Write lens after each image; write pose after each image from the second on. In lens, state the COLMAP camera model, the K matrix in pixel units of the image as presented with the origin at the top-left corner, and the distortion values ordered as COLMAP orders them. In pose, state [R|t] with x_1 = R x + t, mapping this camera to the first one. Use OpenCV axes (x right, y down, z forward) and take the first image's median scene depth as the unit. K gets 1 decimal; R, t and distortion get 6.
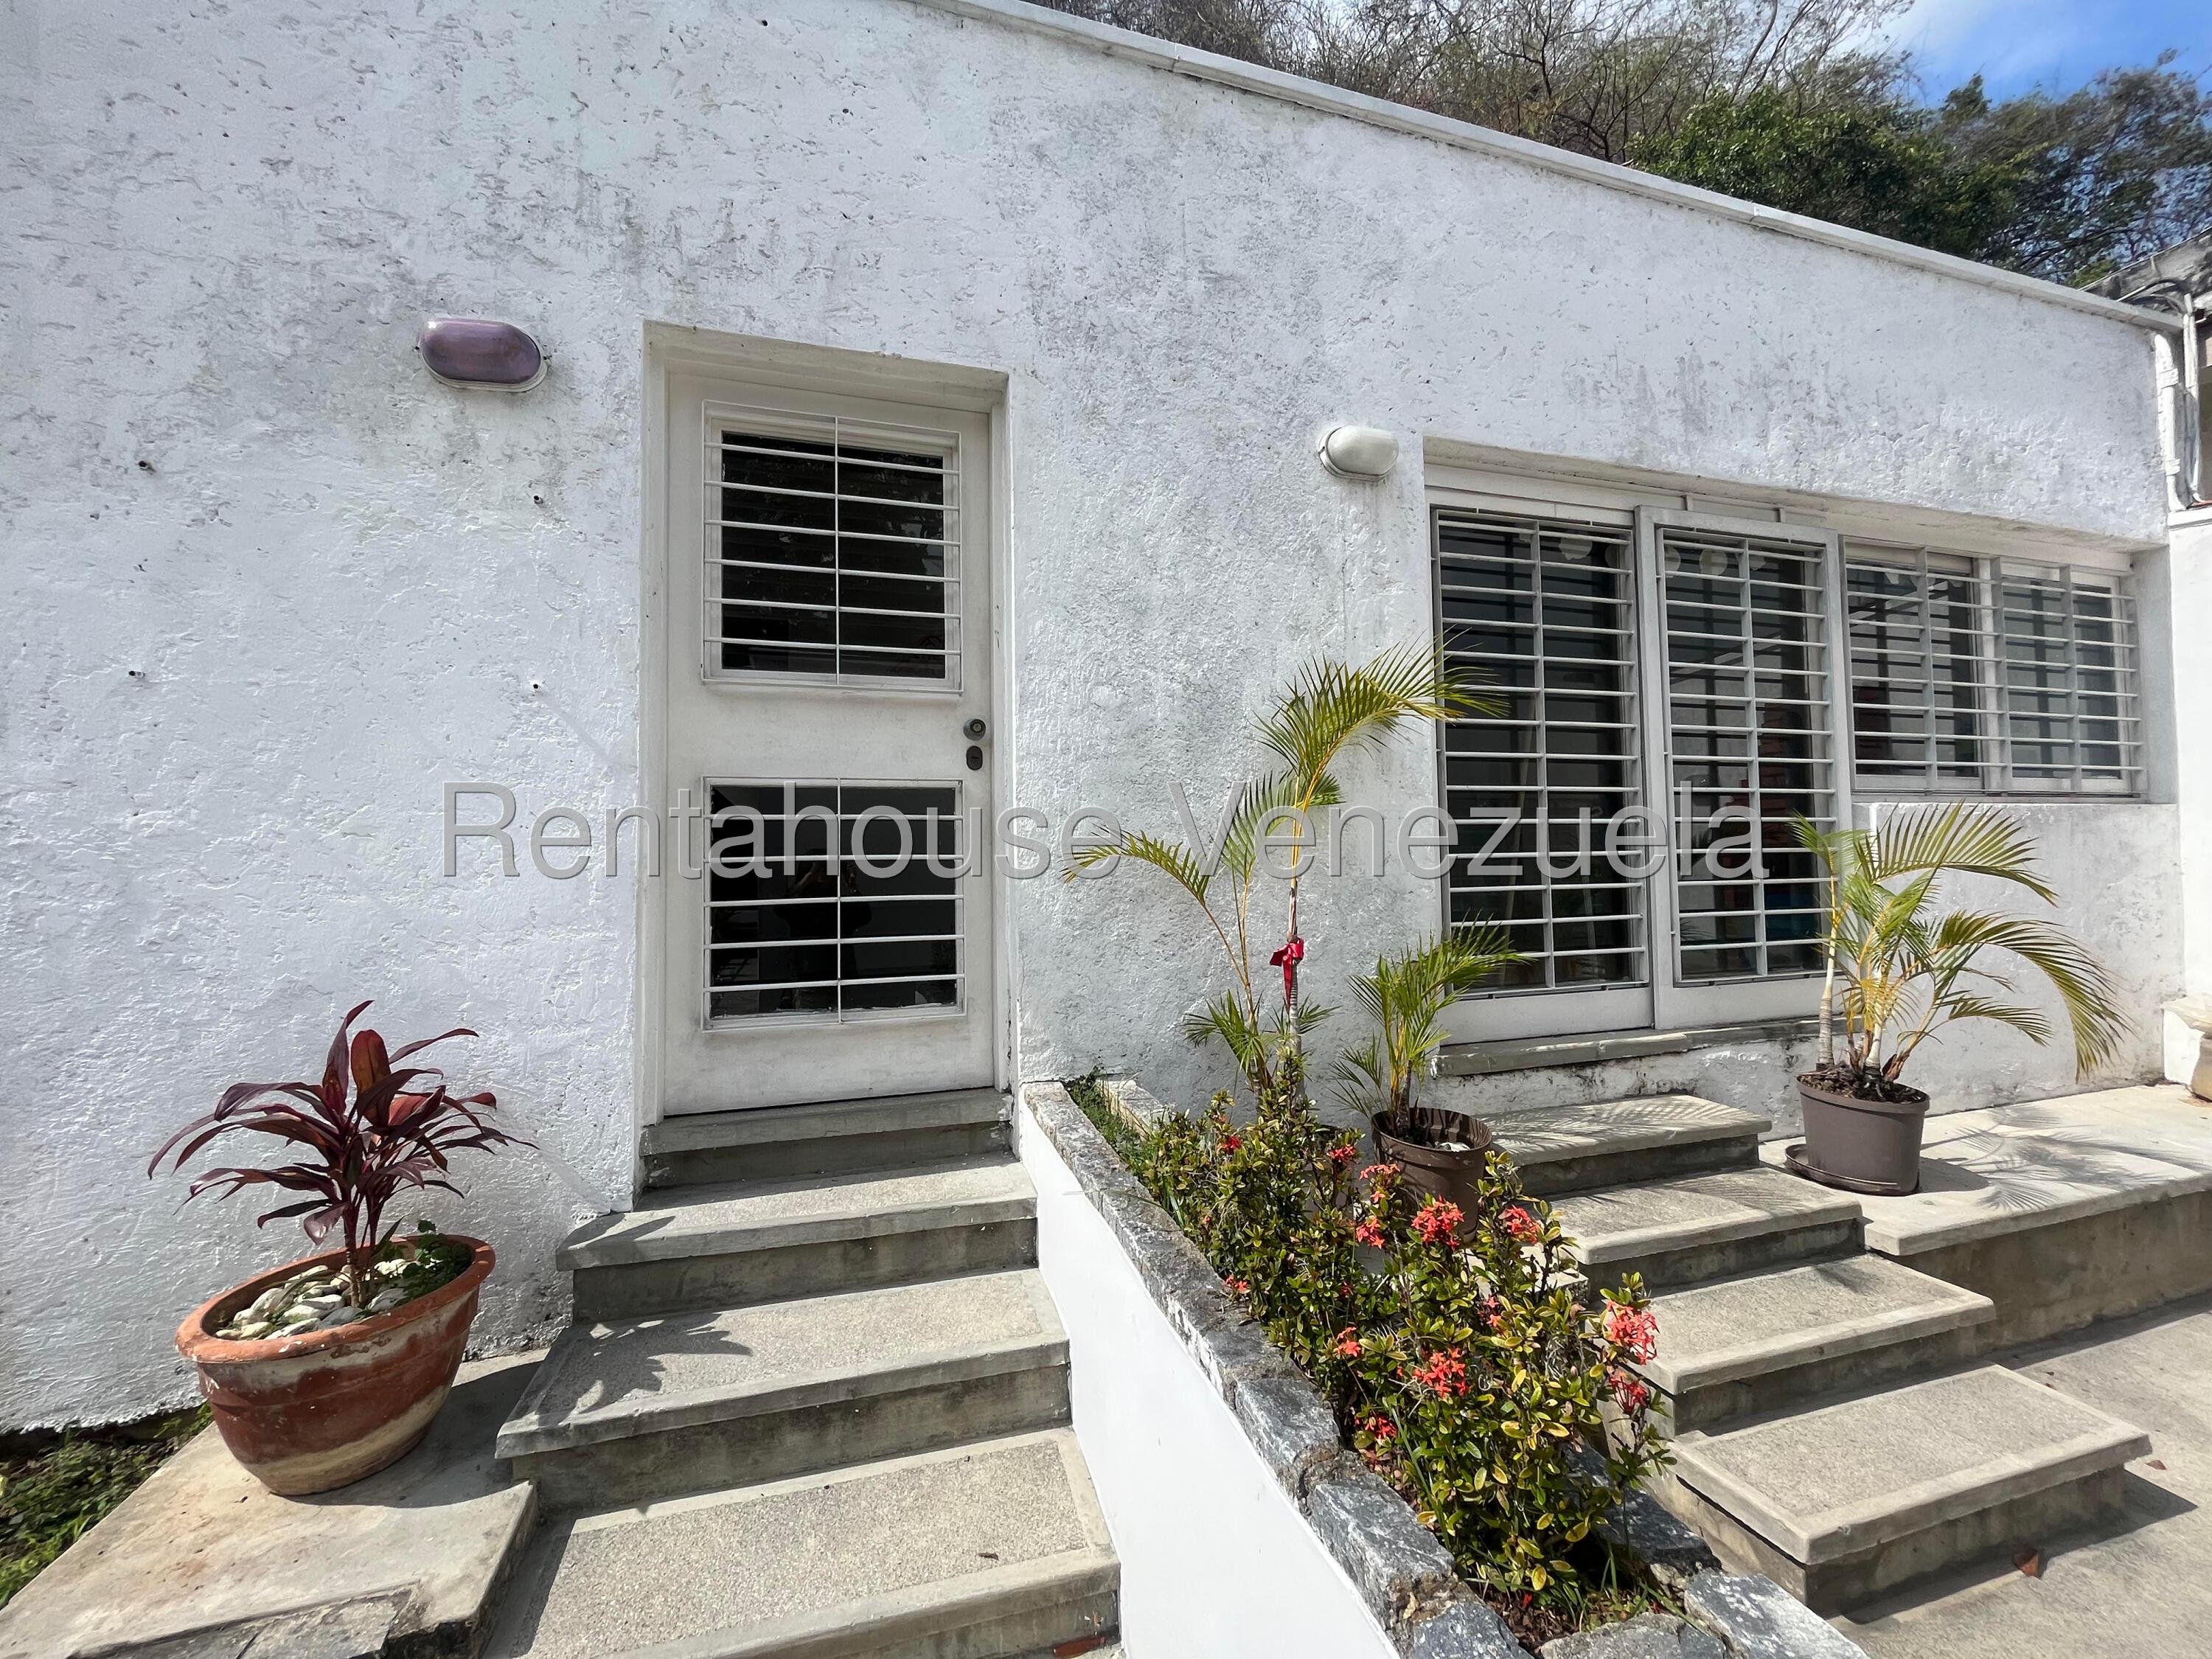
lens RADIAL K [[886.8, 0, 1092.0], [0, 886.8, 828.4], [0, 0, 1]] dist [-0.006631, 0.000850]
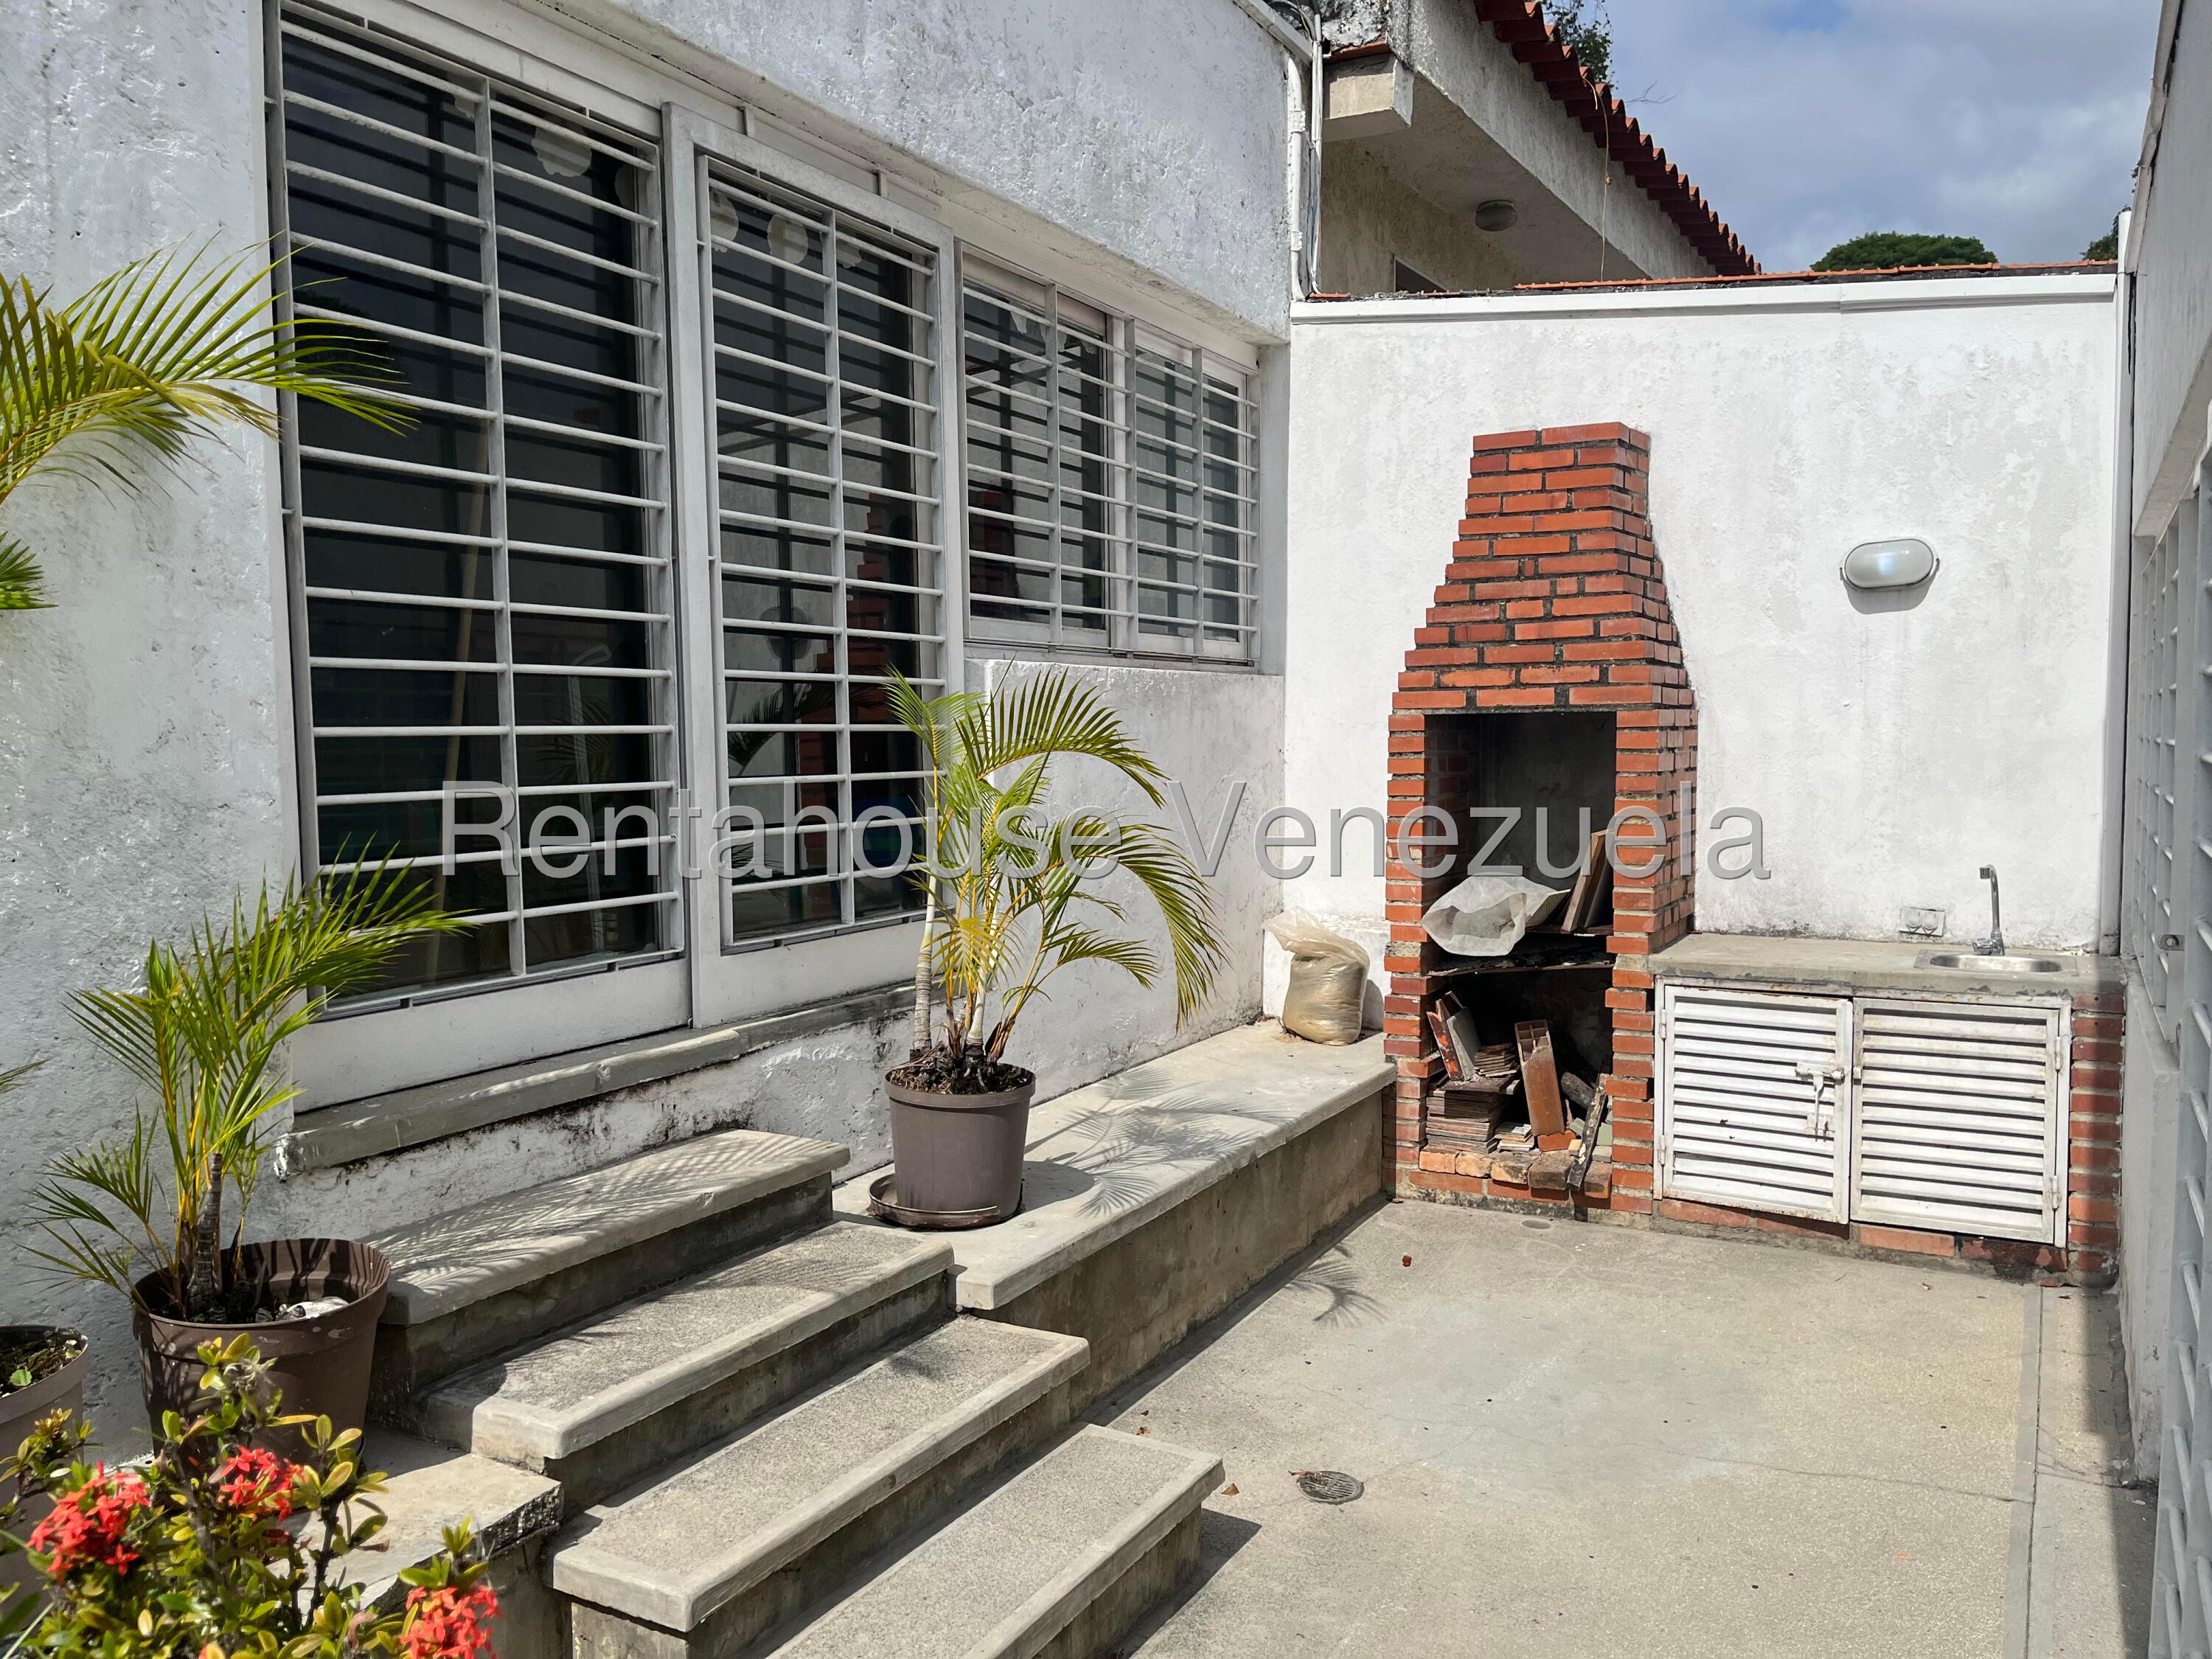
lens RADIAL K [[1672.0, 0, 1102.2], [0, 1672.0, 846.4], [0, 0, 1]] dist [0.069625, -0.091121]
pose [[0.715792, -0.042123, 0.697042, 0.059940], [-0.022675, 0.996251, 0.083489, 0.006520], [-0.697946, -0.075566, 0.712153, 0.018837]]
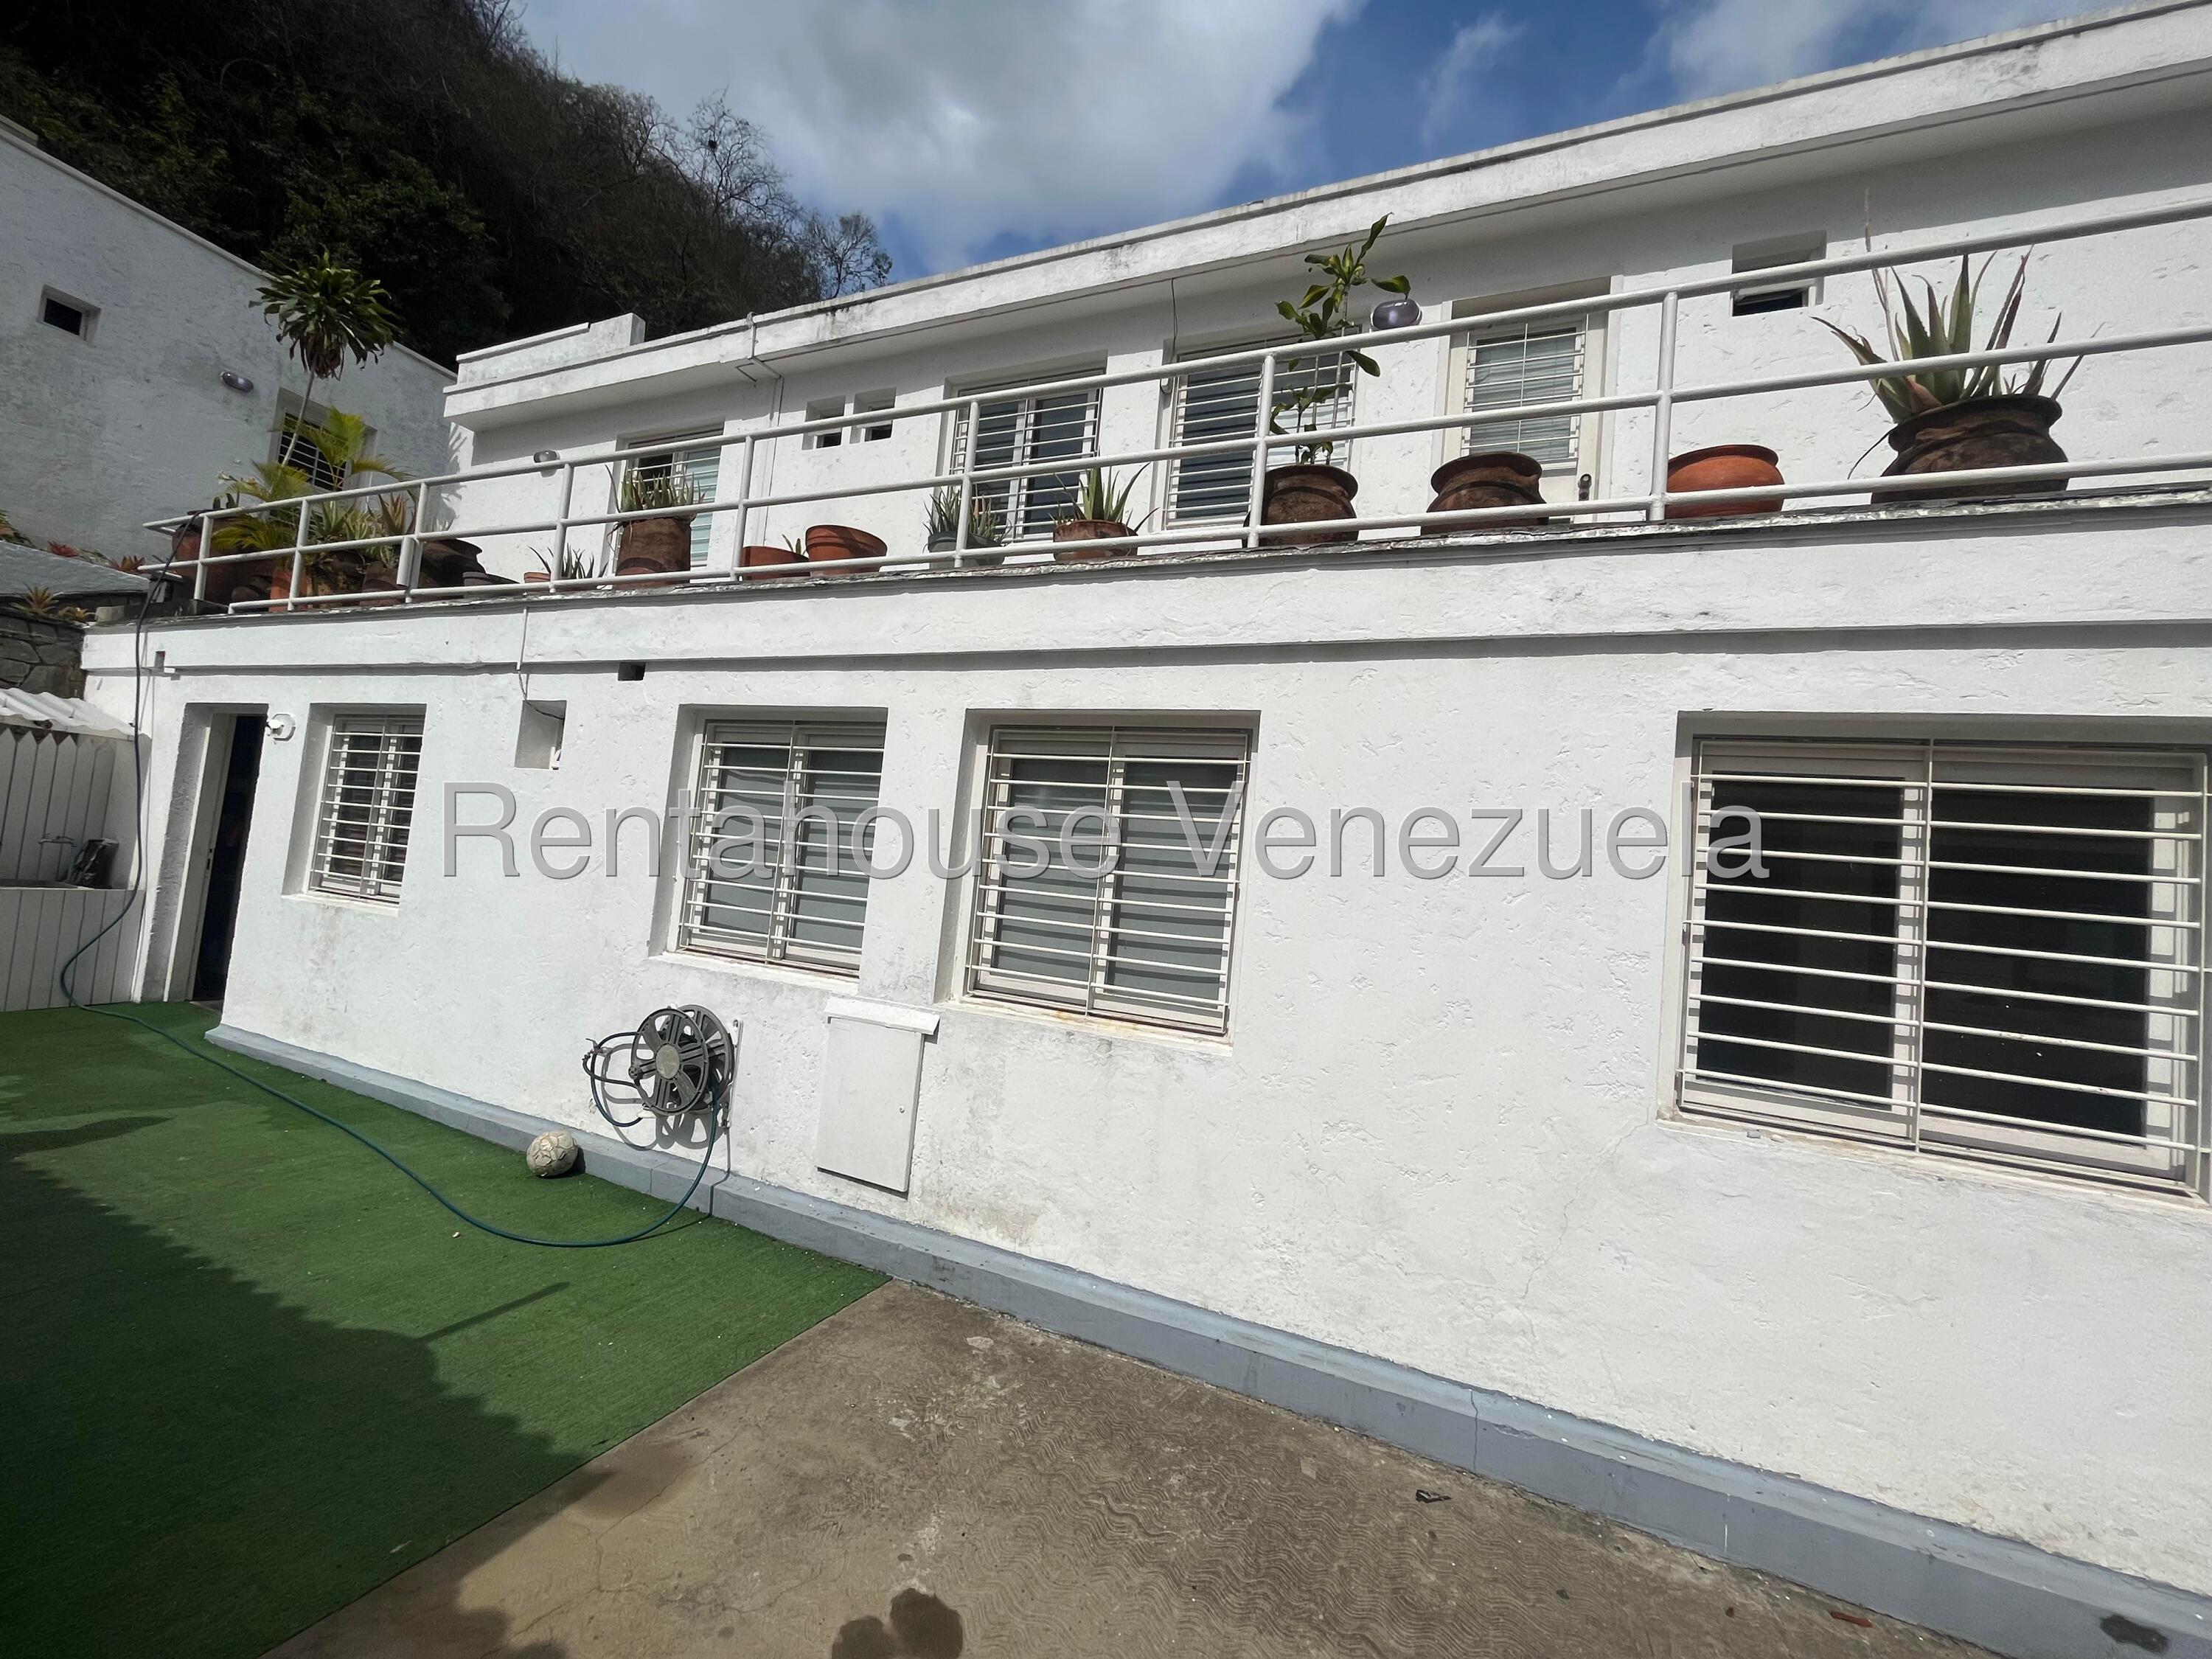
lens RADIAL K [[886.8, 0, 1099.3], [0, 886.8, 826.5], [0, 0, 1]] dist [-0.006631, 0.000850]
pose [[0.631108, 0.117082, 0.766808, -0.866033], [-0.125292, 0.990949, -0.048185, 1.043108], [-0.765510, -0.065665, 0.640065, -4.122974]]
